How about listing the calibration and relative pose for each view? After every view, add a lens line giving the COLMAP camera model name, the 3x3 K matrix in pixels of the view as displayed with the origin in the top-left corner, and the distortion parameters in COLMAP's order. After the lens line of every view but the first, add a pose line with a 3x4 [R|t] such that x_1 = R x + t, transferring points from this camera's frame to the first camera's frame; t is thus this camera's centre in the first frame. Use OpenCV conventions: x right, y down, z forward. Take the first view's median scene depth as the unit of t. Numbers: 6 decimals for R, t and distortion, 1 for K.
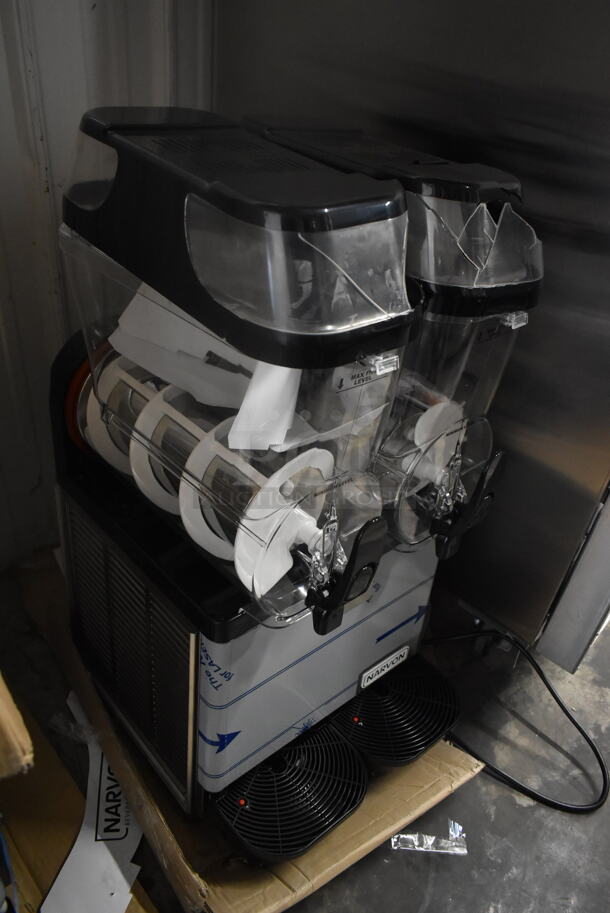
lens RADIAL K [[699.9, 0, 301.0], [0, 699.9, 451.7], [0, 0, 1]] dist [-0.025215, 0.009991]
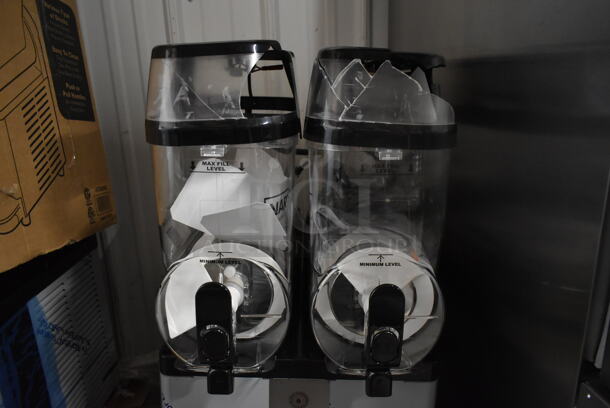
lens RADIAL K [[467.6, 0, 308.1], [0, 467.6, 202.5], [0, 0, 1]] dist [-0.025215, 0.009991]
pose [[0.746055, 0.071639, -0.662020, 0.509722], [-0.310731, 0.916767, -0.250969, 0.080324], [0.588939, 0.392947, 0.706218, 0.298202]]
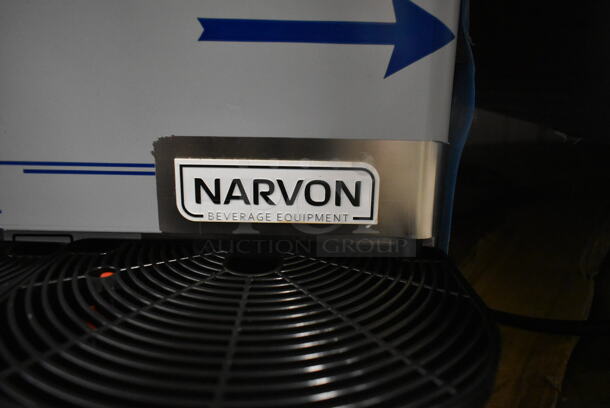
lens RADIAL K [[467.6, 0, 301.4], [0, 467.6, 204.2], [0, 0, 1]] dist [-0.025215, 0.009991]
pose [[0.753101, 0.091240, -0.651548, 0.296808], [-0.298071, 0.930184, -0.214270, 0.384995], [0.586509, 0.355574, 0.727718, 0.912198]]
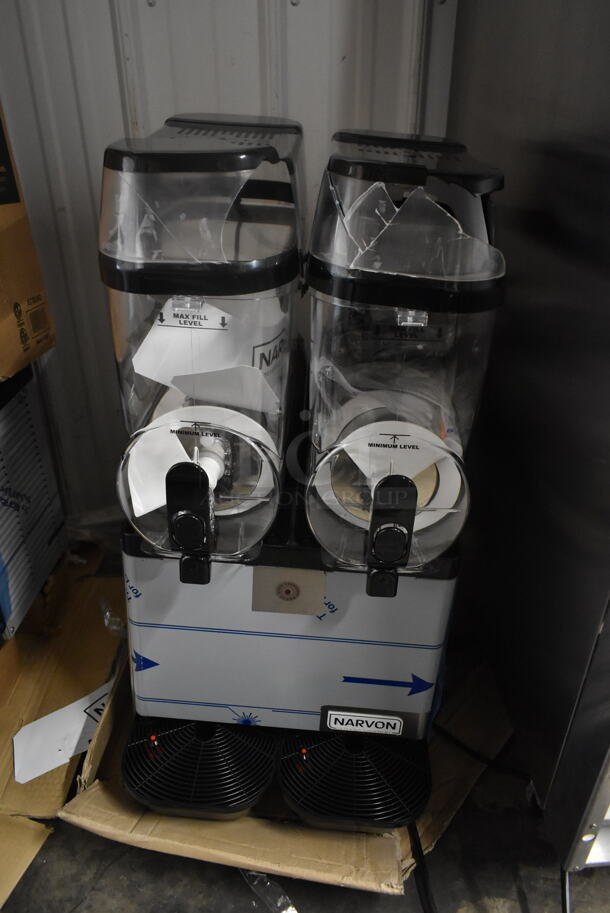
lens RADIAL K [[699.9, 0, 301.0], [0, 699.9, 452.3], [0, 0, 1]] dist [-0.025215, 0.009991]
pose [[0.714374, 0.274392, -0.643723, 0.585632], [-0.358885, 0.933382, -0.000413, 0.013911], [0.600726, 0.231318, 0.765258, 0.199479]]
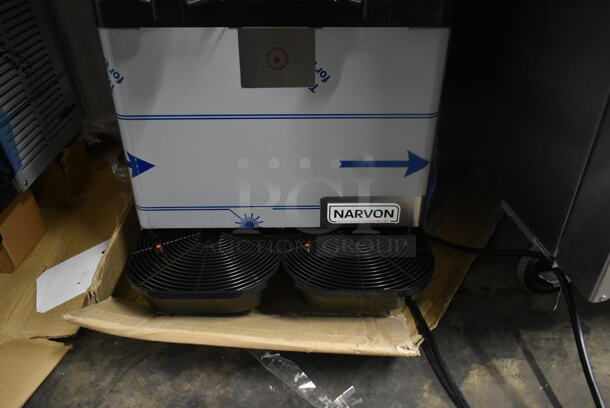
lens RADIAL K [[467.6, 0, 305.2], [0, 467.6, 201.9], [0, 0, 1]] dist [-0.025215, 0.009991]
pose [[0.761202, 0.252465, -0.597355, 0.461570], [-0.279331, 0.958927, 0.049331, 0.306075], [0.585274, 0.129309, 0.800458, 0.492338]]
